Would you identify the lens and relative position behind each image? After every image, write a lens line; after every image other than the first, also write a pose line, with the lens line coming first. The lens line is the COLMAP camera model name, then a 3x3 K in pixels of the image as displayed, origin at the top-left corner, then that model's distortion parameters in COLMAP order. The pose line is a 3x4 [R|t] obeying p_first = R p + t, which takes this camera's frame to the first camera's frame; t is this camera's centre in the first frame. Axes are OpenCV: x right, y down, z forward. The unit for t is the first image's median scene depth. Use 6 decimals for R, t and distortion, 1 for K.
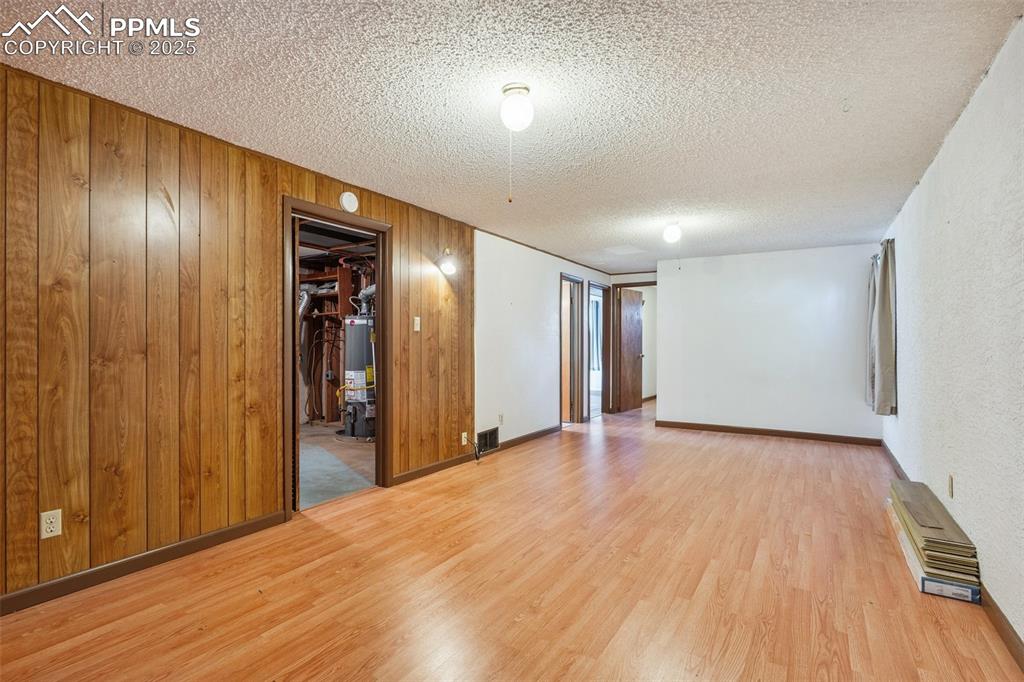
lens RADIAL K [[487.0, 0, 512.0], [0, 487.0, 341.0], [0, 0, 1]] dist [-0.002841, -0.000288]
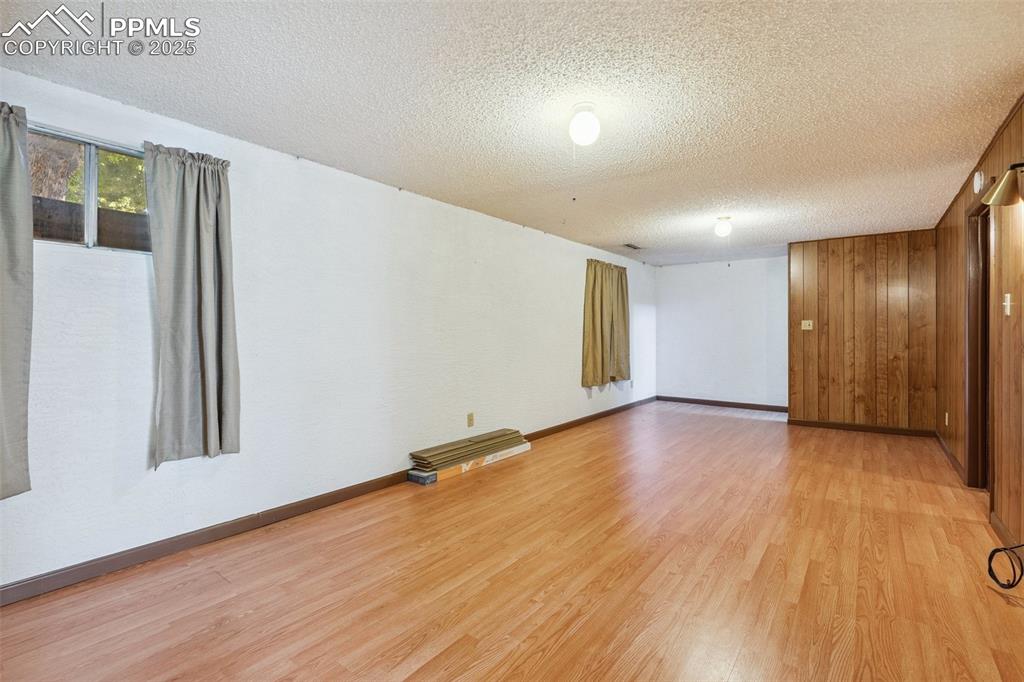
lens RADIAL K [[463.5, 0, 487.7], [0, 463.5, 332.3], [0, 0, 1]] dist [-0.001373, -0.000250]
pose [[-0.988979, -0.000170, 0.148059, 0.451084], [-0.001780, 0.999941, -0.010739, 0.005352], [-0.148048, -0.010884, -0.988920, 1.932169]]
